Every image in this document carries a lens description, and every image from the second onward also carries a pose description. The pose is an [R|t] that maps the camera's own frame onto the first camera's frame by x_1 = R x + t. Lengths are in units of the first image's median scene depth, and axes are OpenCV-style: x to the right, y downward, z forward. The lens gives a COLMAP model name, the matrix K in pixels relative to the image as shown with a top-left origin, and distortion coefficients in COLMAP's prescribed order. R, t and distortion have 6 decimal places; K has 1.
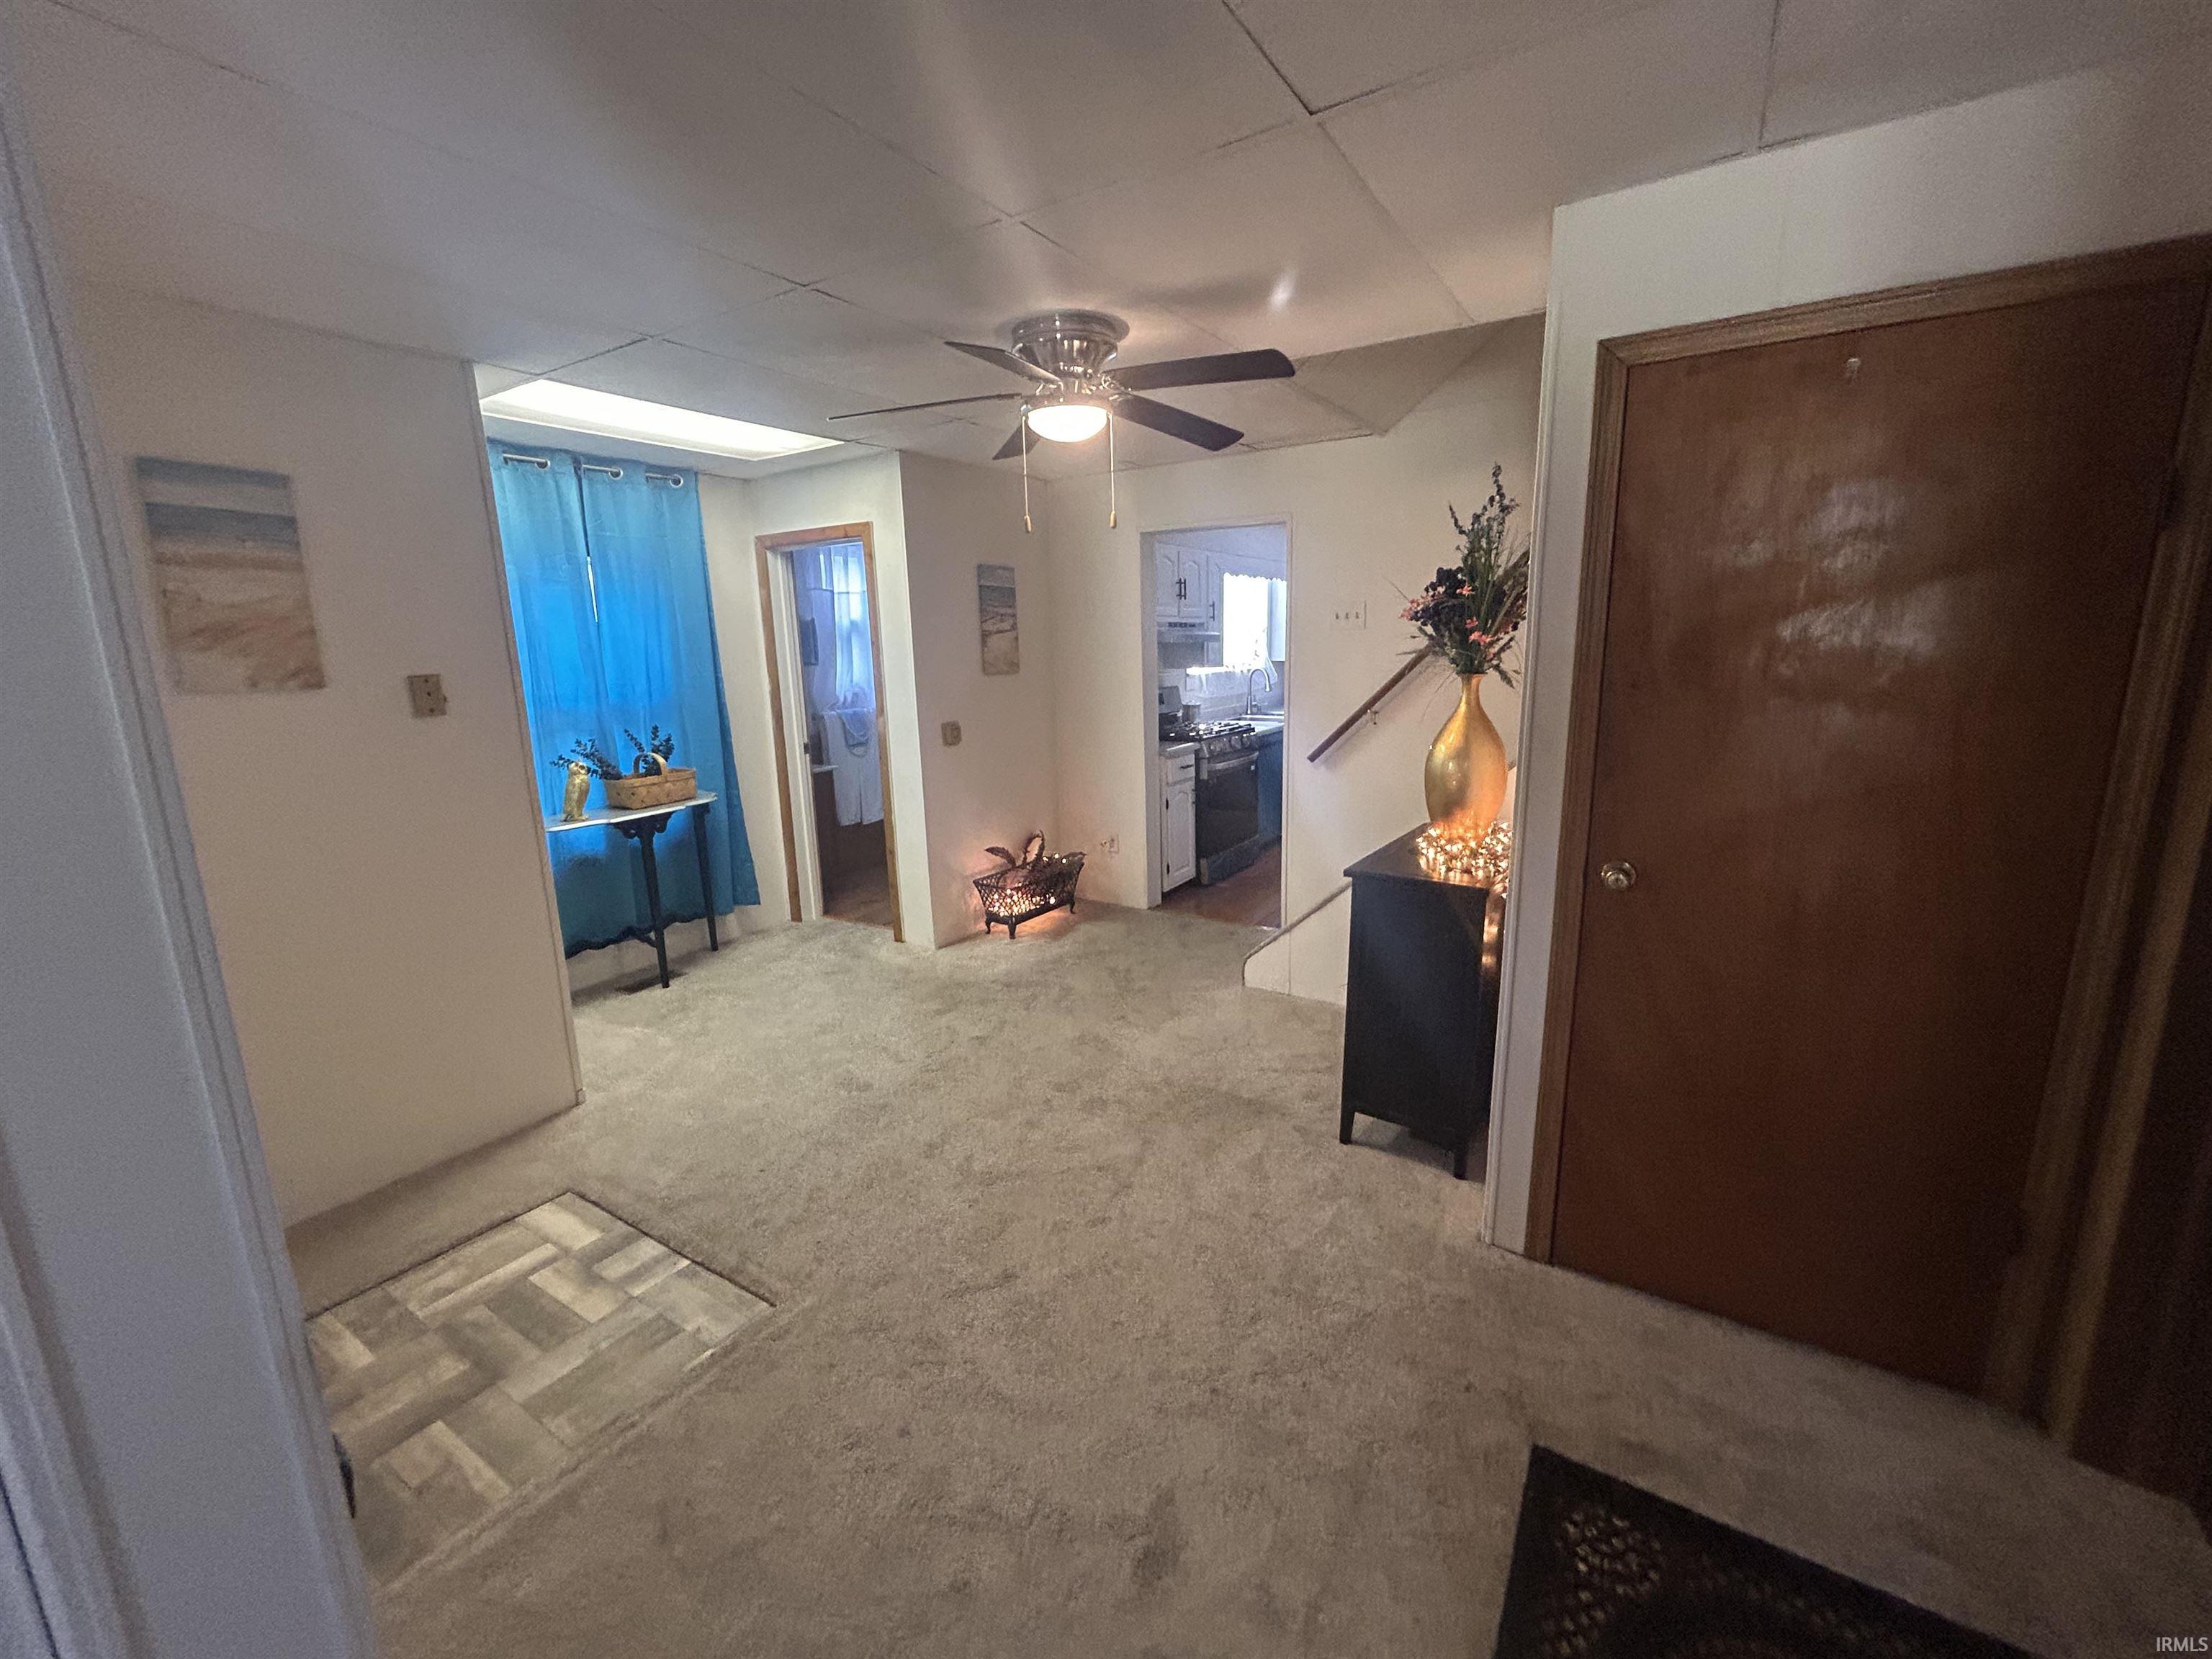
lens RADIAL K [[897.3, 0, 1105.1], [0, 897.3, 831.6], [0, 0, 1]] dist [-0.002640, 0.001141]
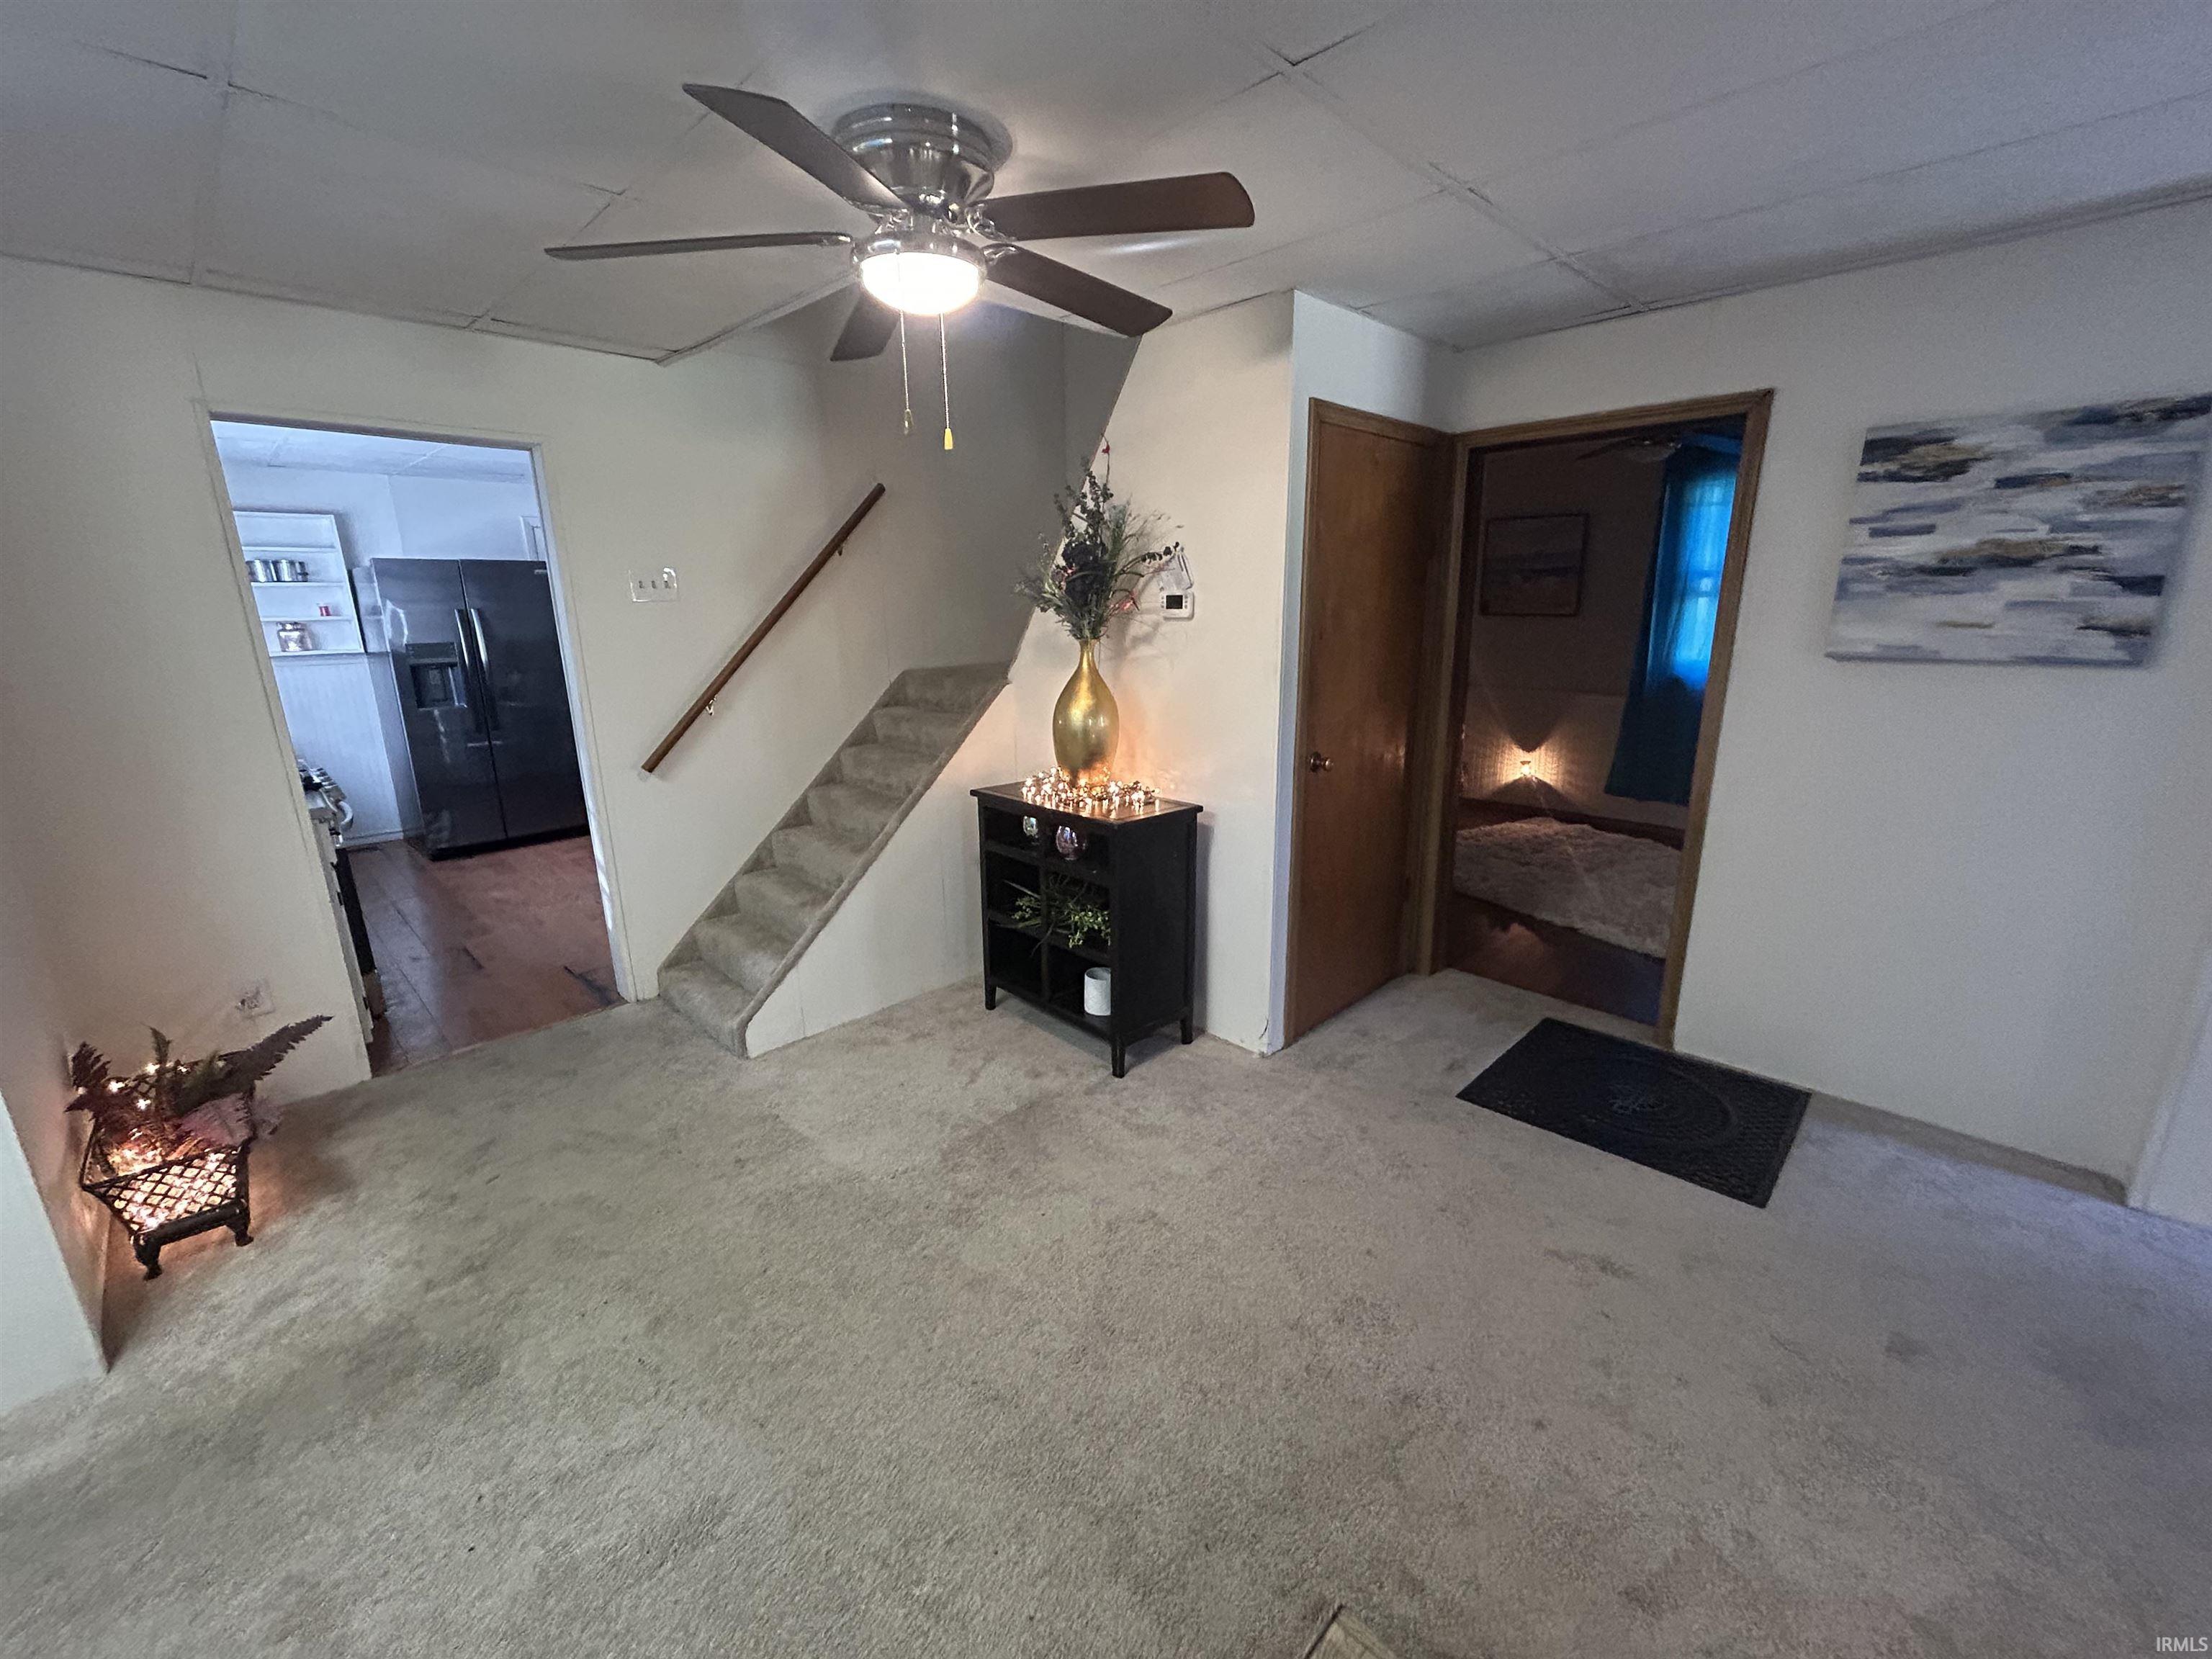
lens RADIAL K [[897.3, 0, 1111.6], [0, 897.3, 836.0], [0, 0, 1]] dist [-0.002640, 0.001141]
pose [[0.207532, -0.229740, 0.950868, -0.705528], [0.209761, 0.959872, 0.186134, -0.137615], [-0.955474, 0.160827, 0.247395, 0.705771]]
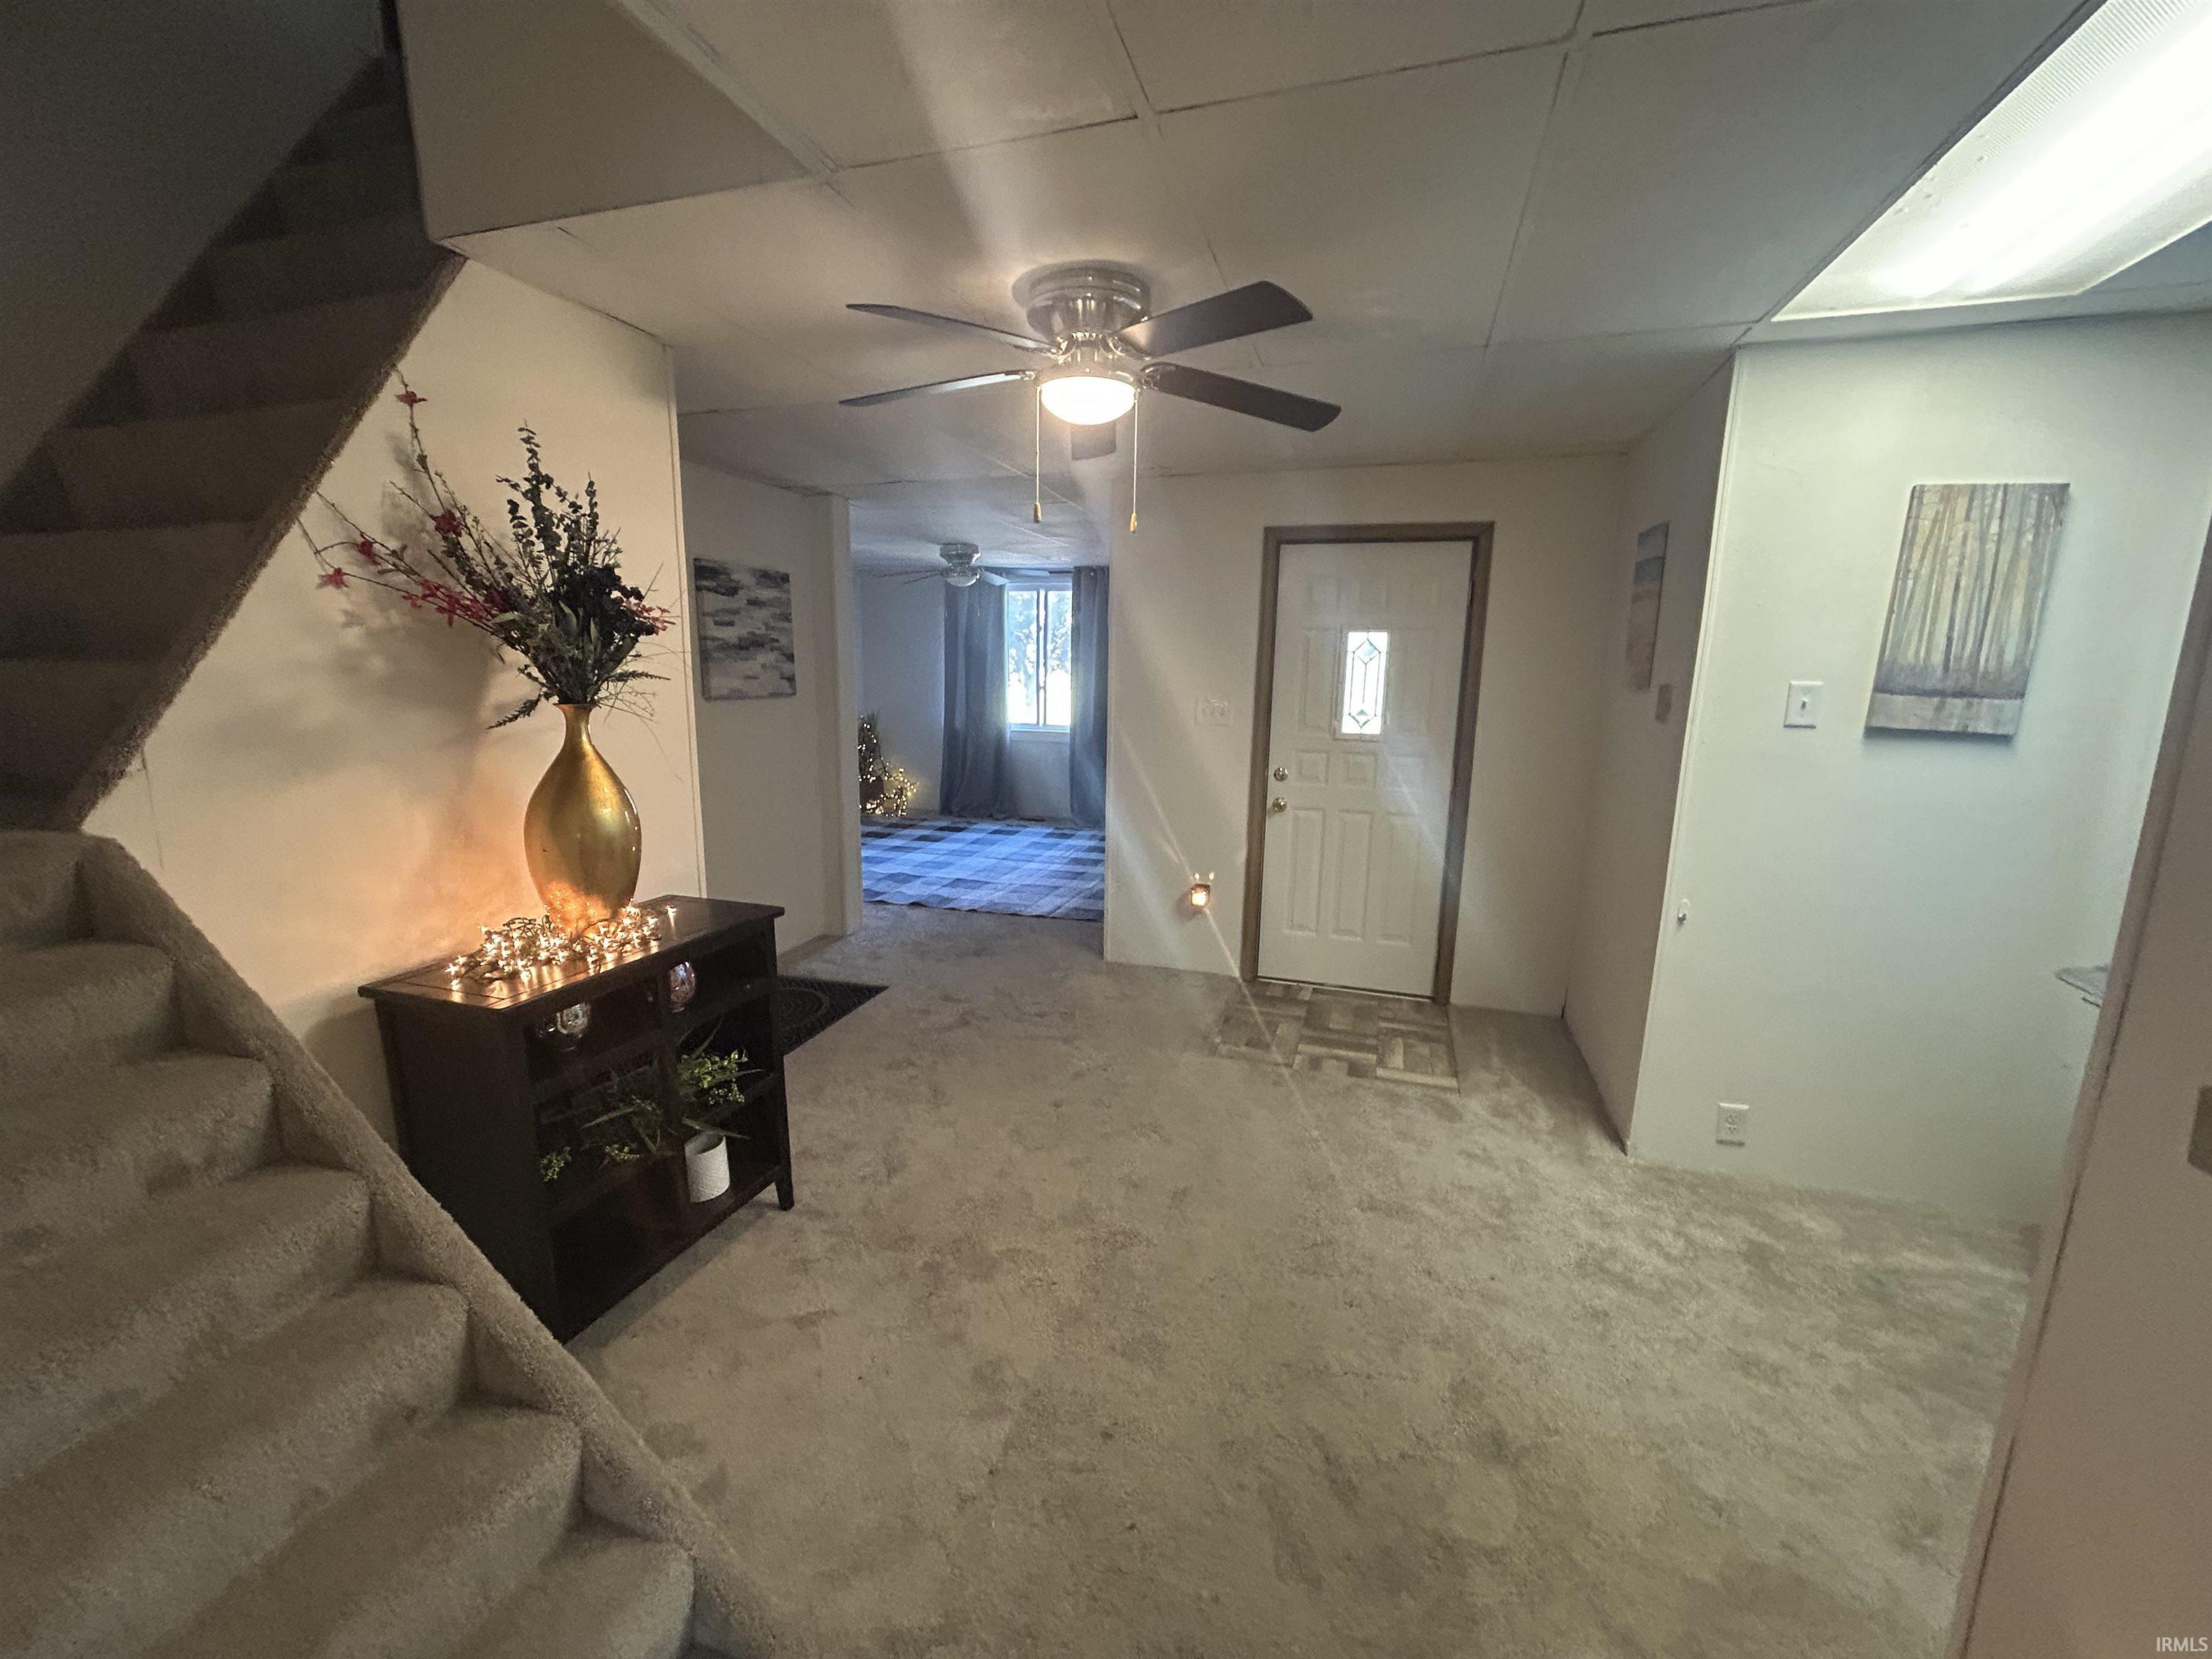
lens RADIAL K [[897.3, 0, 1103.4], [0, 897.3, 831.4], [0, 0, 1]] dist [-0.002640, 0.001141]
pose [[-0.964328, 0.059930, -0.257835, 0.174771], [-0.043463, 0.924968, 0.377551, -0.373183], [0.261116, 0.375290, -0.889368, 1.776895]]
